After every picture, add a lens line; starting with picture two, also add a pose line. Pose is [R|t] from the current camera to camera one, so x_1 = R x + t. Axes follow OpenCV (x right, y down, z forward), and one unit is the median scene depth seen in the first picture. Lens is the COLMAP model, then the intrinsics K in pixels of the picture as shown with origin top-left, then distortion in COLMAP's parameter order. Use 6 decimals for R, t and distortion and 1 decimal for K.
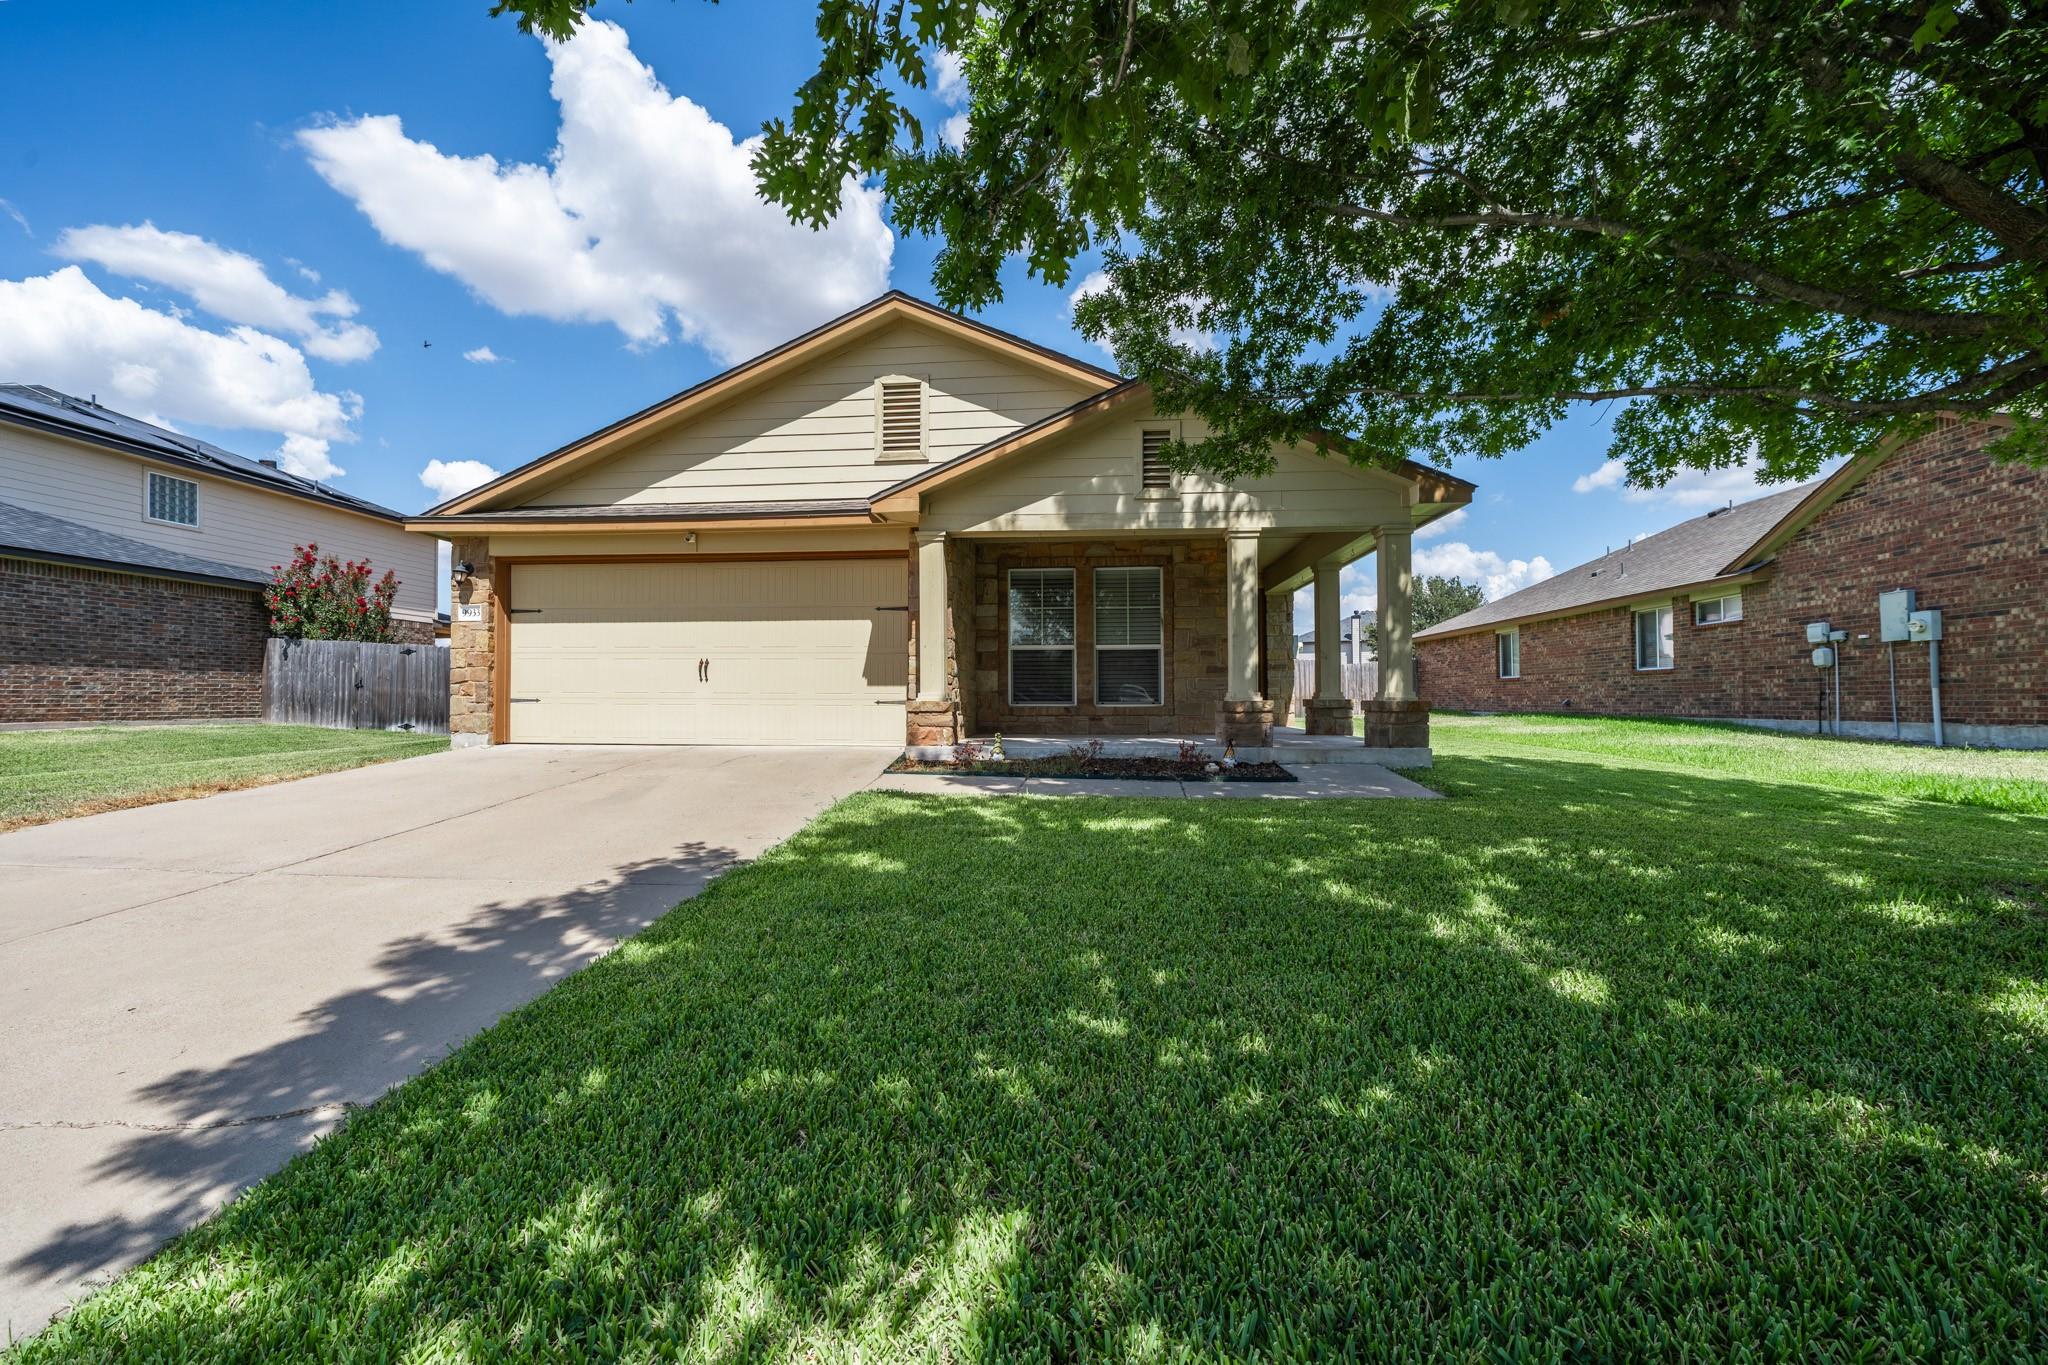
lens RADIAL K [[809.7, 0, 1012.3], [0, 809.7, 687.4], [0, 0, 1]] dist [0.015729, -0.000006]
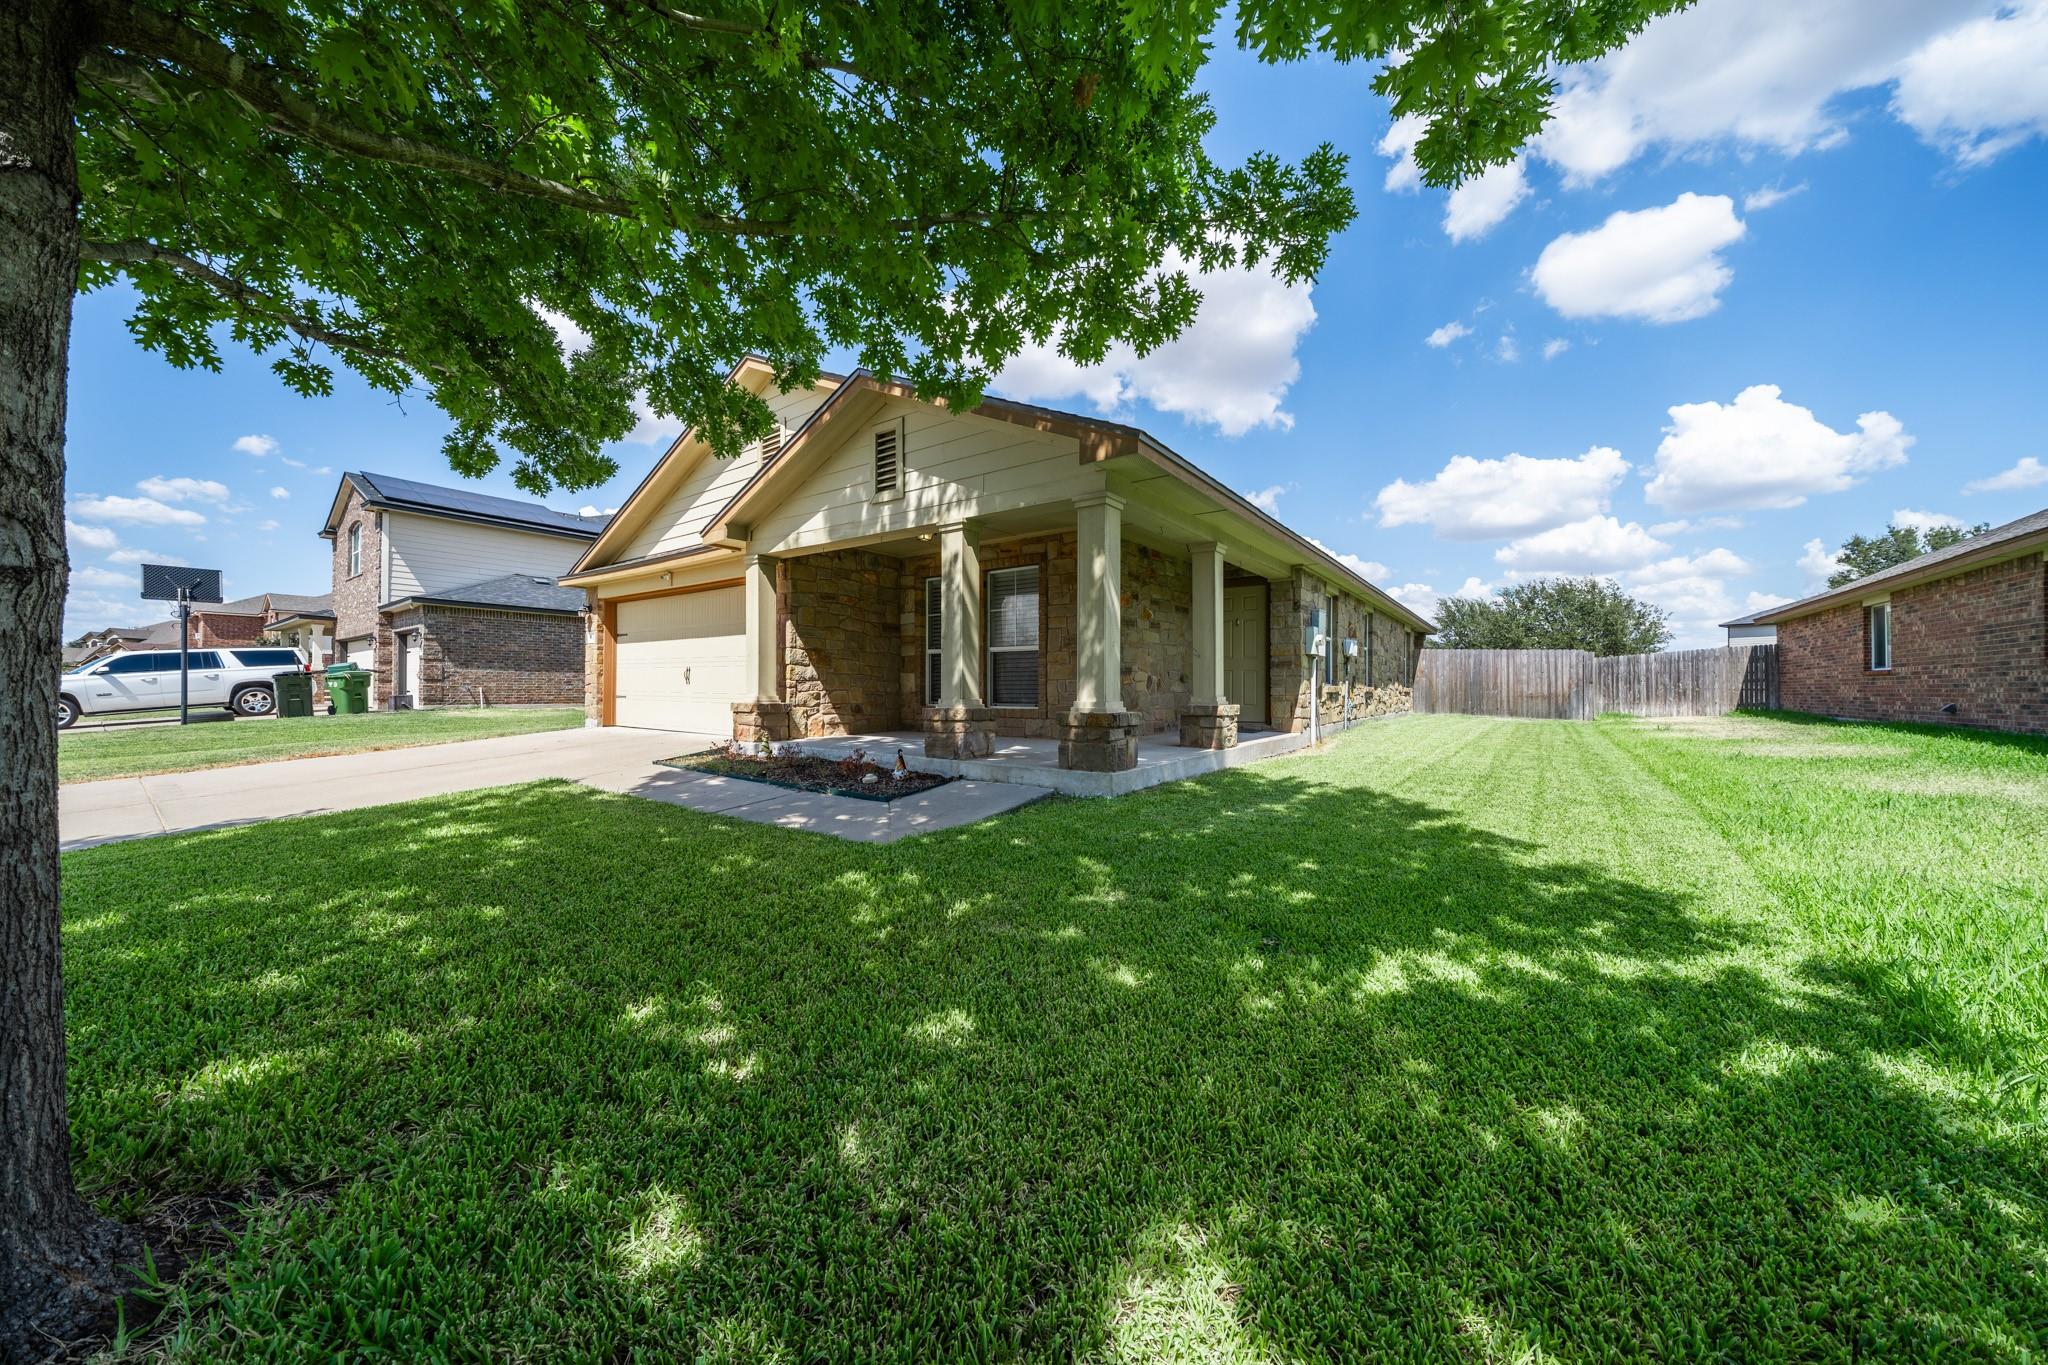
lens RADIAL K [[687.4, 0, 1024.0], [0, 687.4, 682.5], [0, 0, 1]] dist [0.000722, 0.000112]
pose [[0.863591, 0.000983, -0.504191, 0.734137], [0.002571, 0.999977, 0.006354, -0.017495], [0.504186, -0.006784, 0.863569, 0.357739]]
